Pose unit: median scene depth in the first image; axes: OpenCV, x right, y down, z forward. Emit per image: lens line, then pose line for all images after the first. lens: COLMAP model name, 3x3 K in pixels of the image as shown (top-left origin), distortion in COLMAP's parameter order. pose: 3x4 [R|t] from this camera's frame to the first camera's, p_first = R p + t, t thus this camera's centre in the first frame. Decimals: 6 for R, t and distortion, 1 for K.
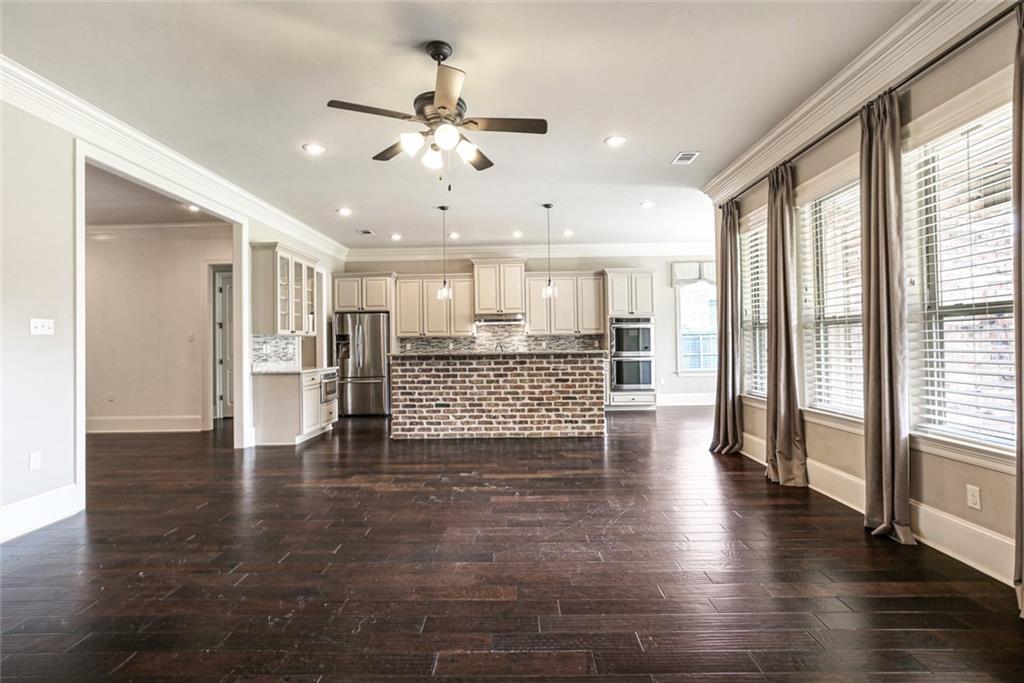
lens RADIAL K [[476.6, 0, 512.0], [0, 476.6, 341.5], [0, 0, 1]] dist [-0.001723, 0.000086]
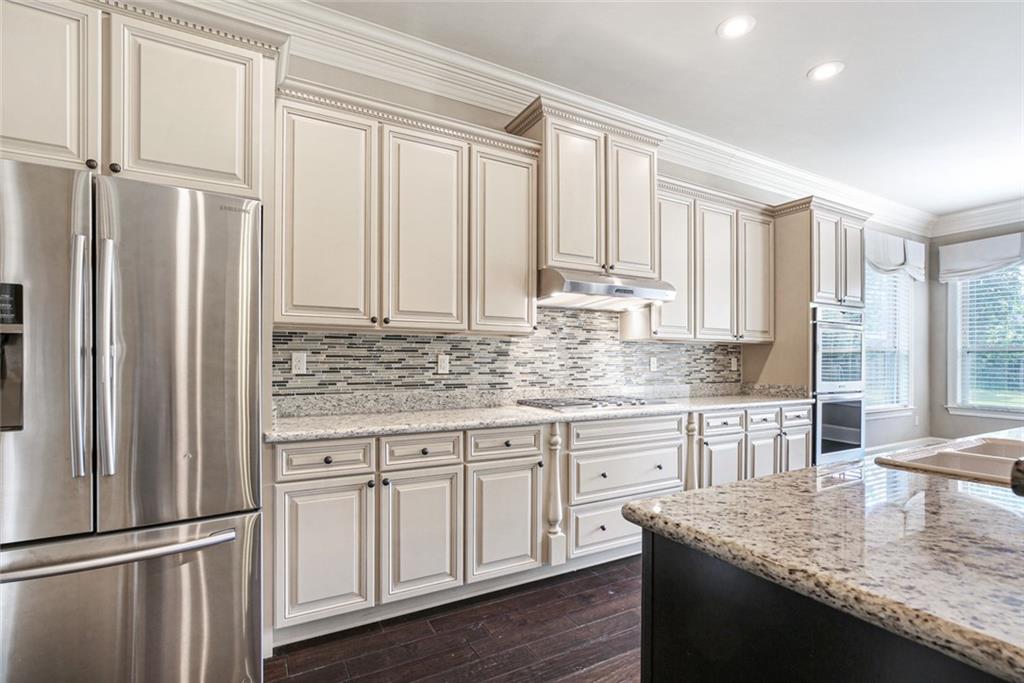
lens RADIAL K [[475.8, 0, 511.9], [0, 475.8, 355.5], [0, 0, 1]] dist [-0.026715, 0.014959]
pose [[0.867644, 0.025795, 0.496516, -0.363038], [-0.019685, 0.999652, -0.017534, 0.012930], [-0.496796, 0.005439, 0.867851, 1.024677]]
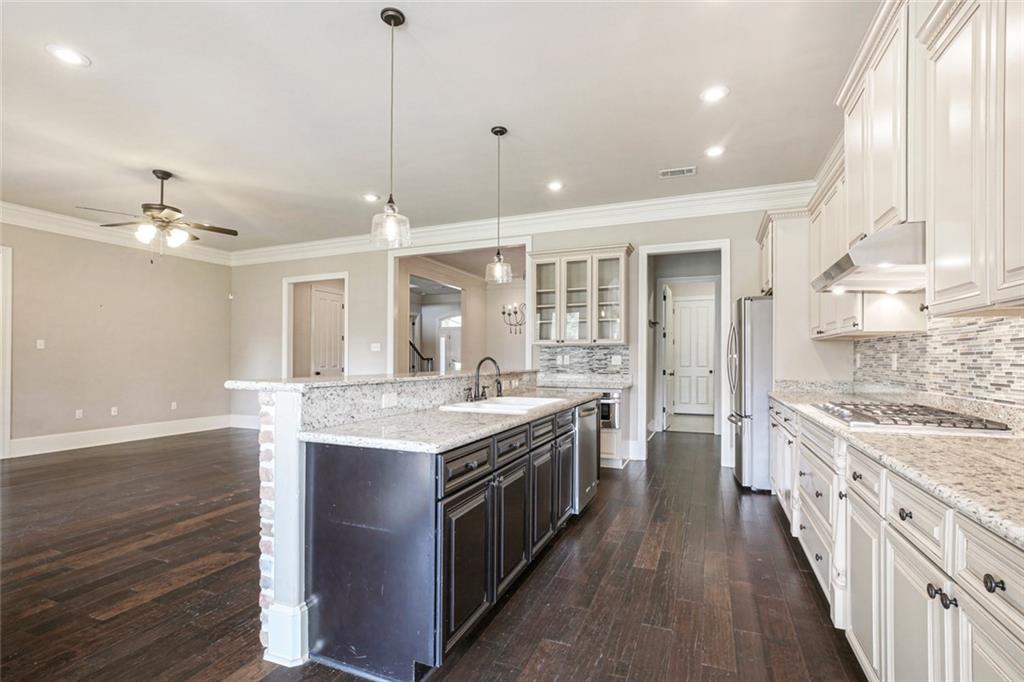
lens RADIAL K [[475.8, 0, 511.9], [0, 475.8, 355.0], [0, 0, 1]] dist [-0.026715, 0.014959]
pose [[-0.370959, 0.009153, -0.928604, 0.424614], [0.011372, 0.999921, 0.005313, 0.000097], [0.928580, -0.008590, -0.371034, 1.275545]]
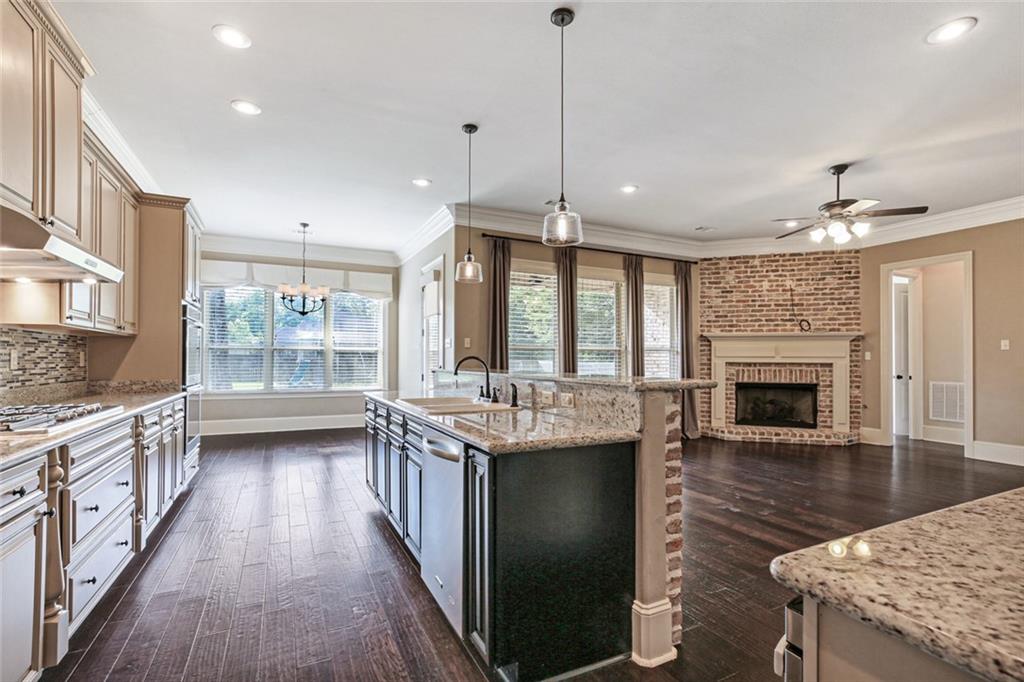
lens RADIAL K [[475.8, 0, 511.9], [0, 475.8, 355.0], [0, 0, 1]] dist [-0.026715, 0.014959]
pose [[-0.451093, 0.021337, 0.892222, -0.491370], [-0.002060, 0.999687, -0.024949, 0.015569], [-0.892475, -0.013092, -0.450907, 1.253884]]
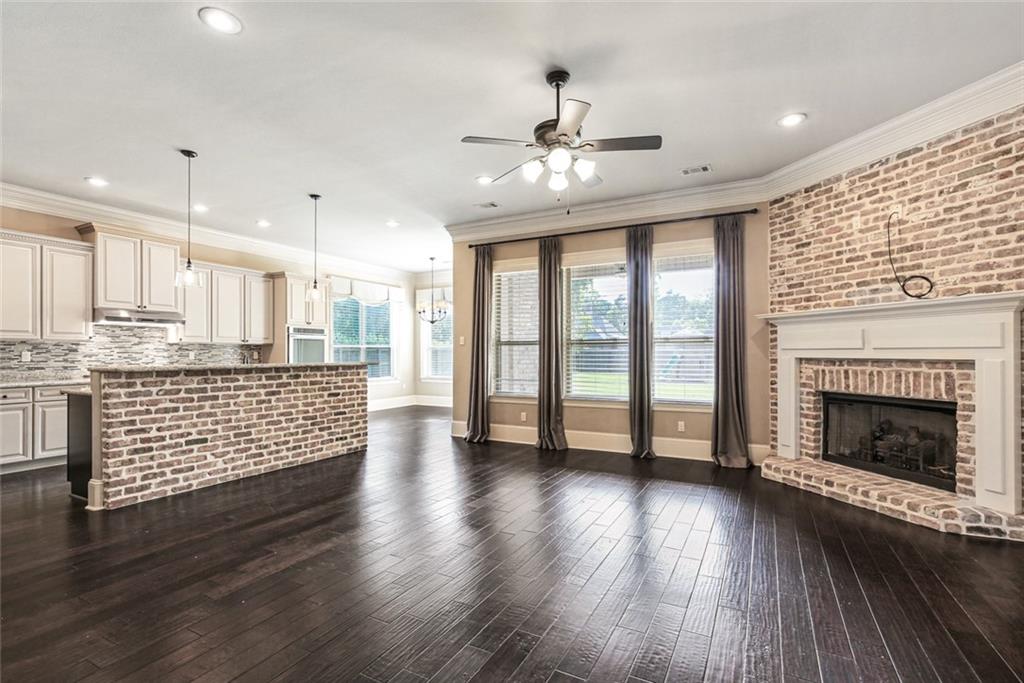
lens RADIAL K [[475.8, 0, 511.9], [0, 475.8, 355.5], [0, 0, 1]] dist [-0.026715, 0.014959]
pose [[0.458146, 0.011206, 0.888806, -0.545562], [-0.010661, 0.999918, -0.007112, 0.009327], [-0.888813, -0.006217, 0.458228, 0.281621]]
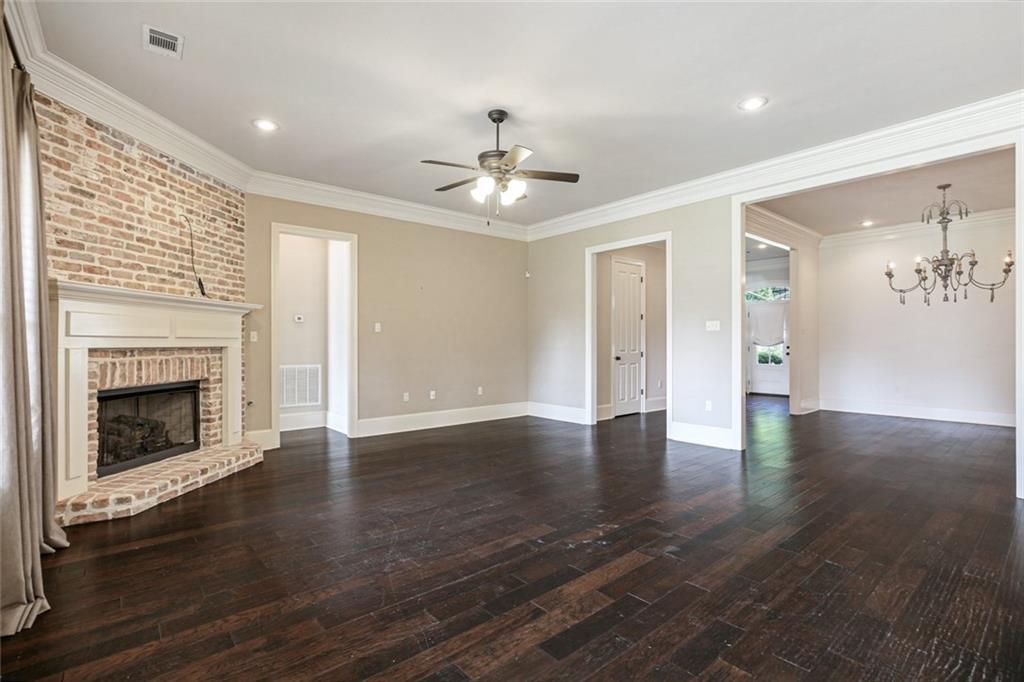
lens RADIAL K [[476.6, 0, 512.0], [0, 476.6, 341.0], [0, 0, 1]] dist [-0.001723, 0.000086]
pose [[-0.755377, 0.016869, -0.655073, 0.329152], [0.018236, 0.999823, 0.004719, 0.000631], [0.655036, -0.008381, -0.755551, 0.957798]]
